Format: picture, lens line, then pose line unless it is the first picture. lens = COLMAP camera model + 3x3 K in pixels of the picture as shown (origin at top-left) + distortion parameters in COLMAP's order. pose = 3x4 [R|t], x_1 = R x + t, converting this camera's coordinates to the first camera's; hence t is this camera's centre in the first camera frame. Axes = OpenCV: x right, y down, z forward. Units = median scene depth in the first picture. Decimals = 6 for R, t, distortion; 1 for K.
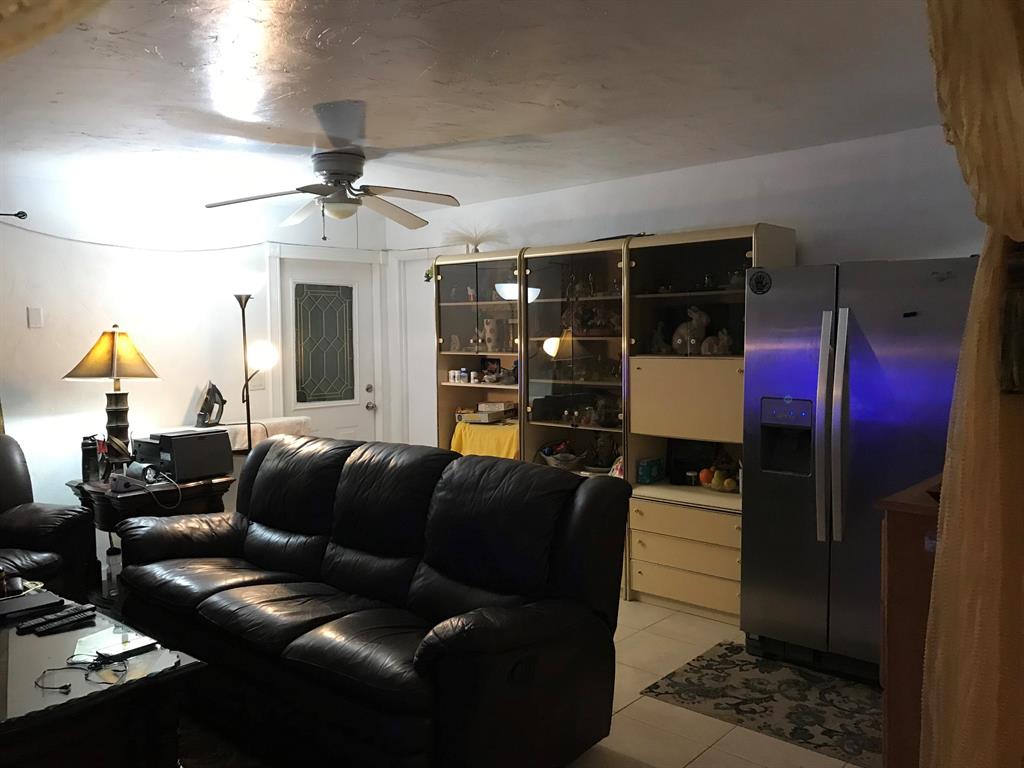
lens RADIAL K [[831.8, 0, 509.9], [0, 831.8, 379.7], [0, 0, 1]] dist [0.048412, -0.075691]
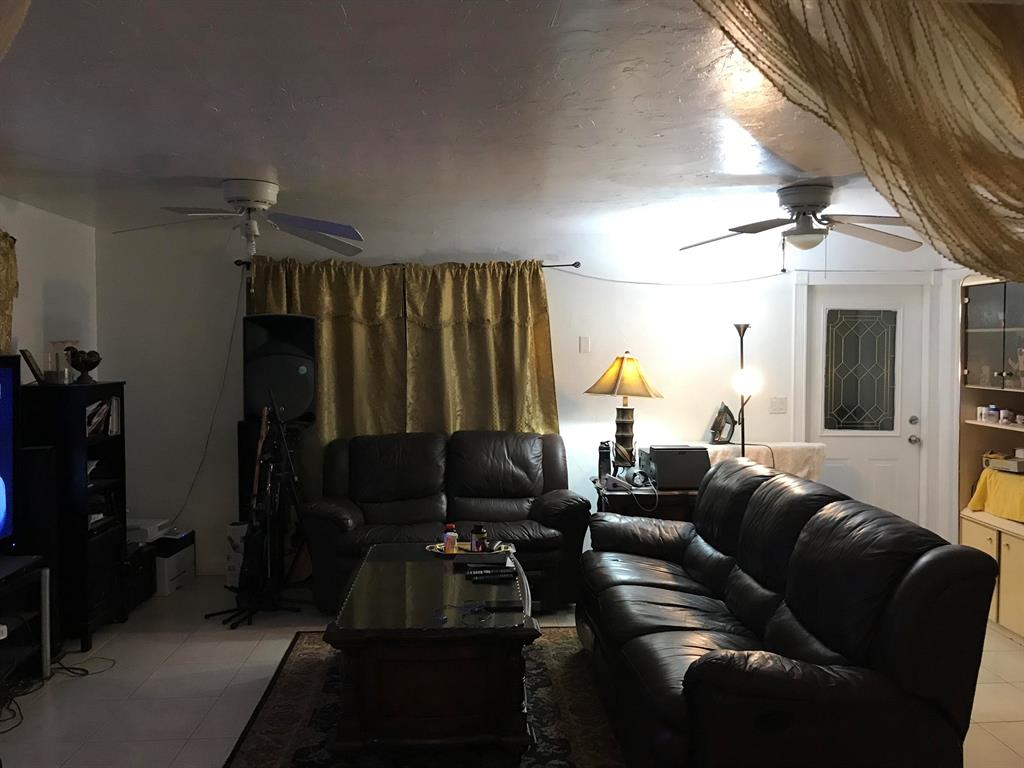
lens RADIAL K [[832.7, 0, 512.2], [0, 832.7, 368.4], [0, 0, 1]] dist [0.032742, 0.004991]
pose [[0.694521, 0.030860, -0.718810, 0.269587], [-0.053520, 0.998528, -0.008842, -0.021210], [0.717479, 0.044612, 0.695150, 0.049258]]
